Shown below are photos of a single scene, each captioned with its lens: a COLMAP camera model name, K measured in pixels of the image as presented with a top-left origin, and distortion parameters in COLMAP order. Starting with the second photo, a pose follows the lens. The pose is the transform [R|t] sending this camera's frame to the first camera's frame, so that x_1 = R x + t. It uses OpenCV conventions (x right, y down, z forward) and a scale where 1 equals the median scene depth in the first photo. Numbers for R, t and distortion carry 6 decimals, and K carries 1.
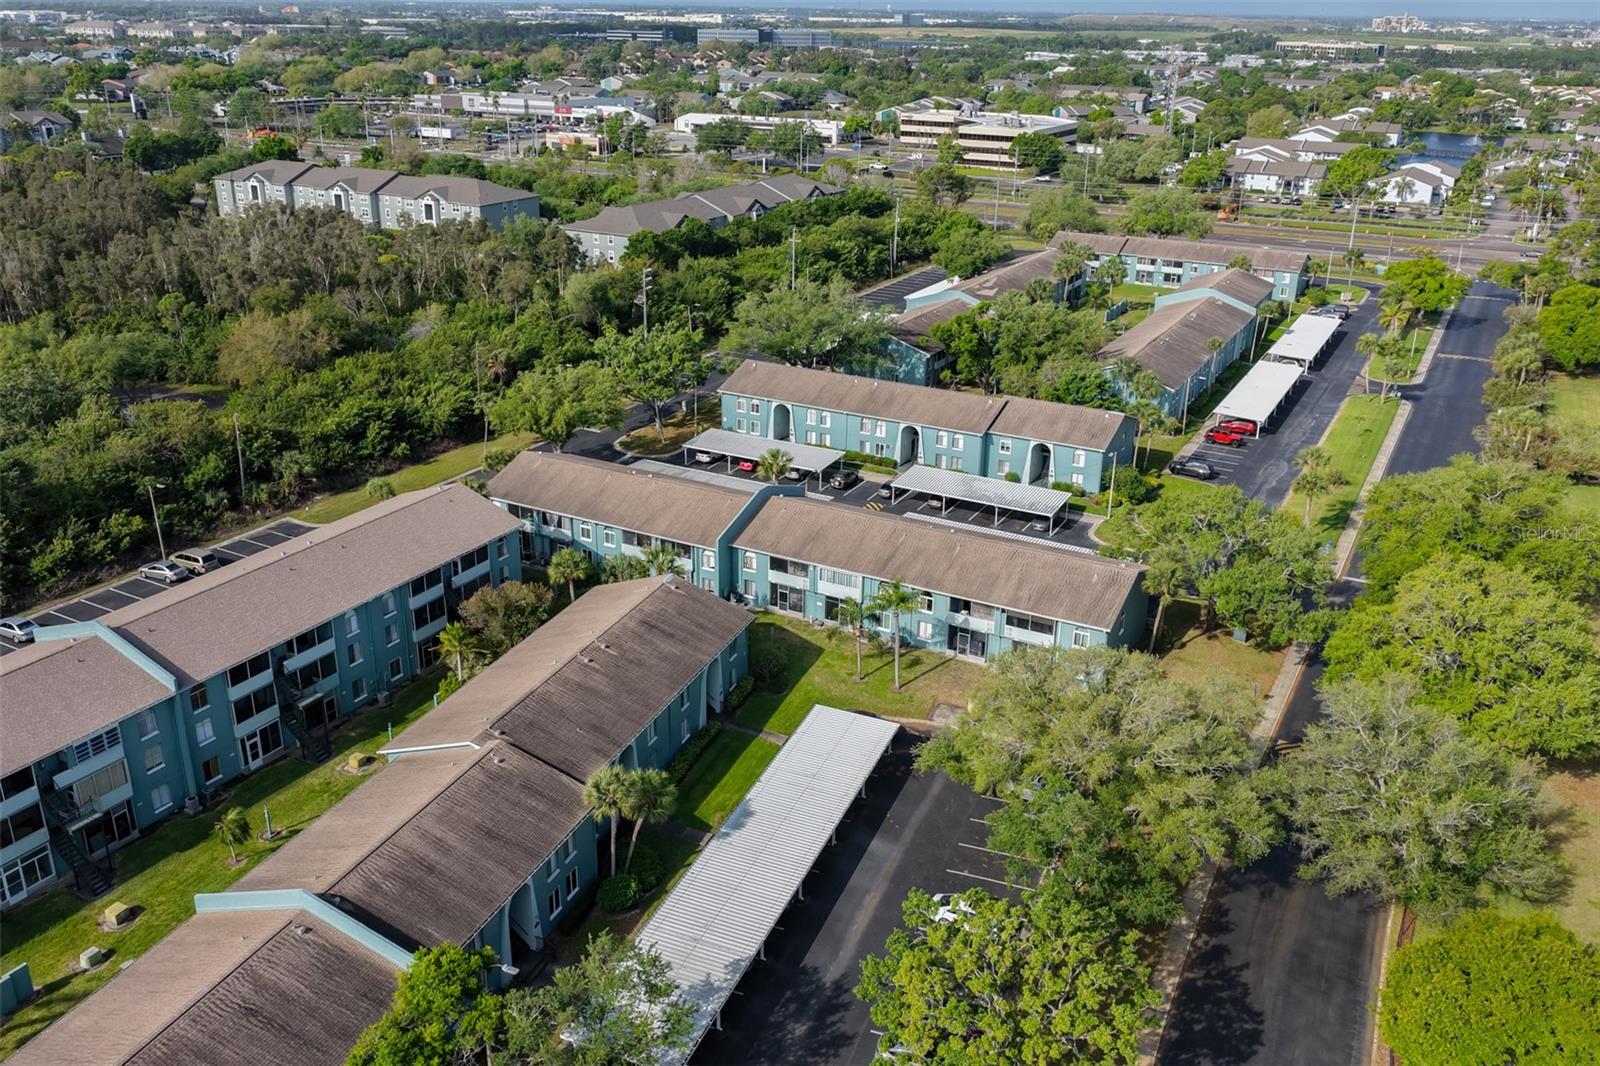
lens RADIAL K [[1317.6, 0, 800.0], [0, 1317.6, 533.0], [0, 0, 1]] dist [-0.017394, 0.039271]
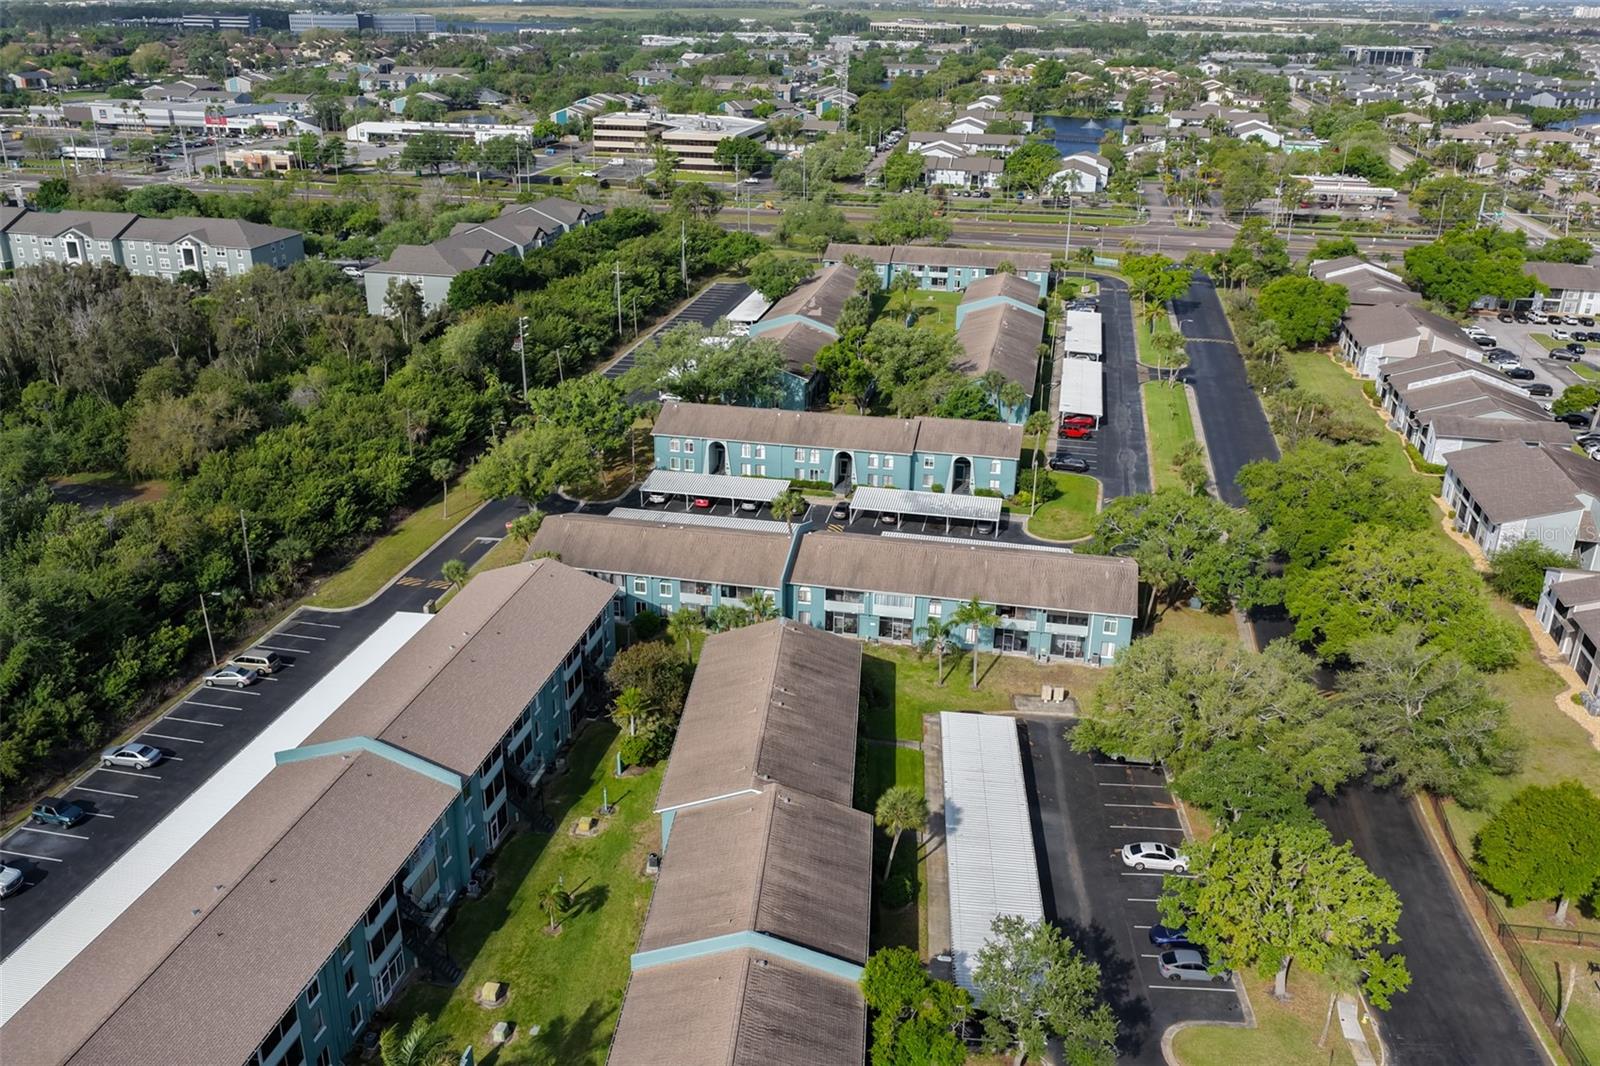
lens RADIAL K [[1317.6, 0, 800.0], [0, 1317.6, 533.0], [0, 0, 1]] dist [-0.017394, 0.039271]
pose [[0.956204, -0.114084, 0.269554, -0.255820], [0.109333, 0.993470, 0.032626, -0.051667], [-0.271515, -0.001726, 0.962433, -0.070721]]
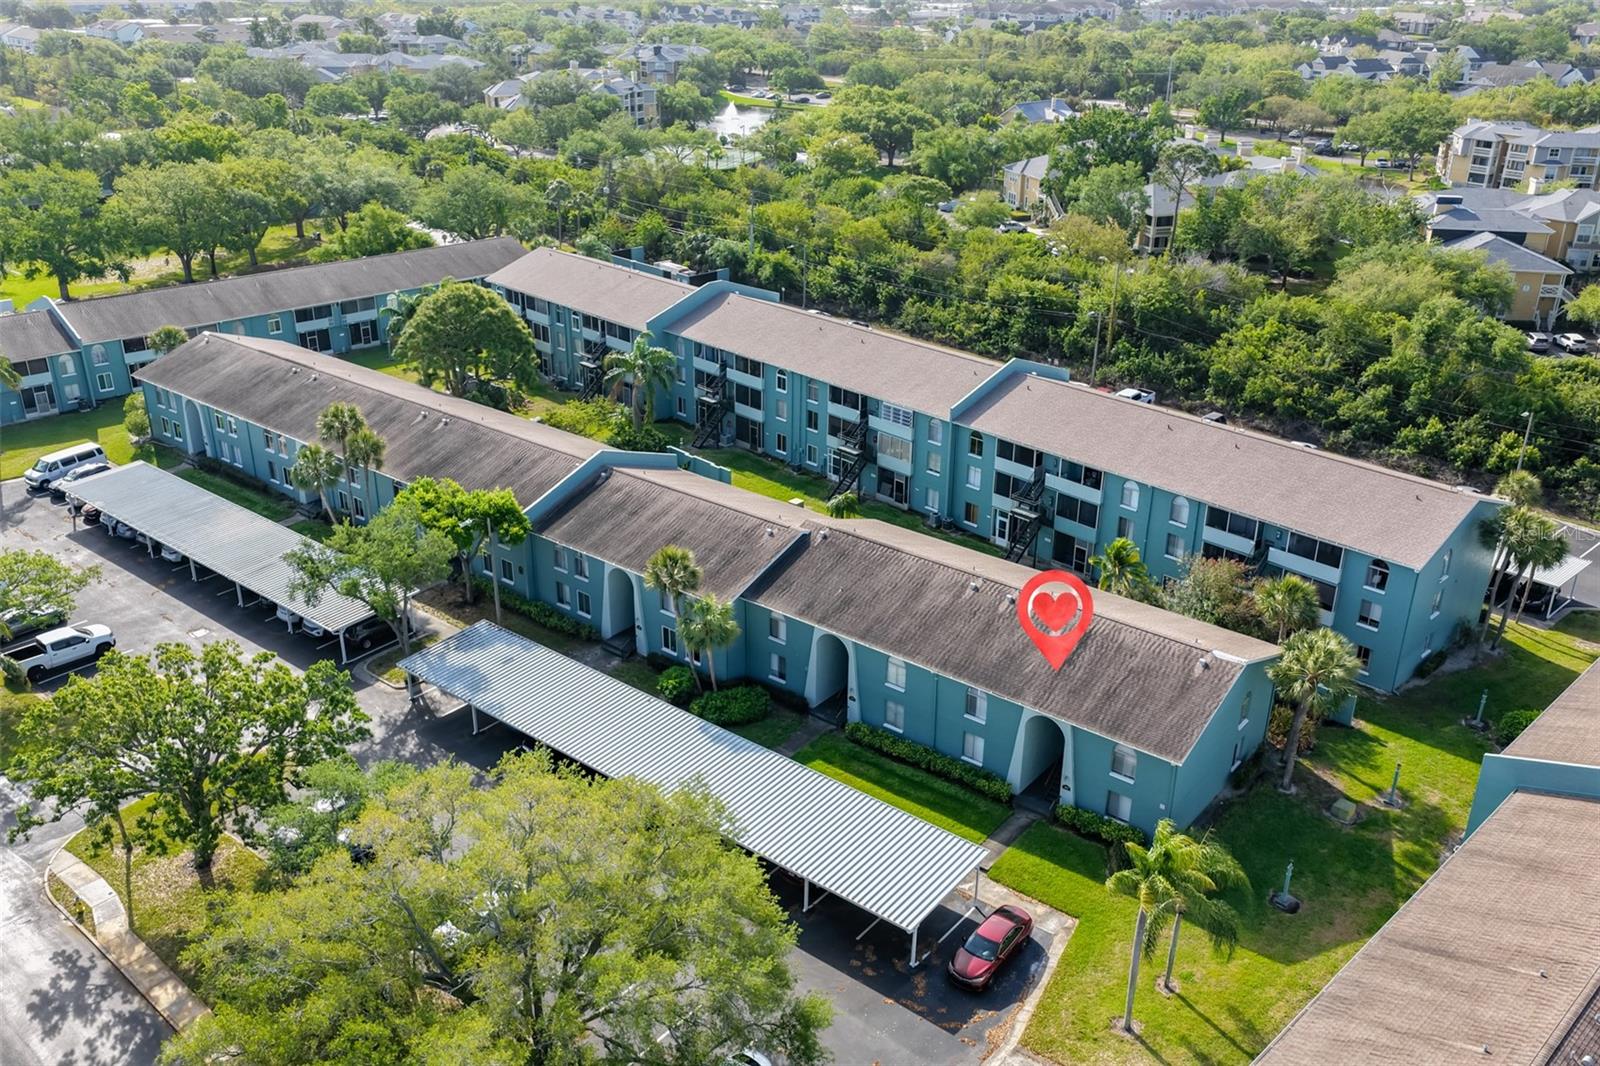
lens RADIAL K [[1317.6, 0, 800.0], [0, 1317.6, 533.0], [0, 0, 1]] dist [-0.017394, 0.039271]
pose [[-0.297703, 0.372966, -0.878788, 0.327852], [-0.368704, 0.804182, 0.466207, -0.154107], [0.880585, 0.462804, -0.101893, 0.563625]]
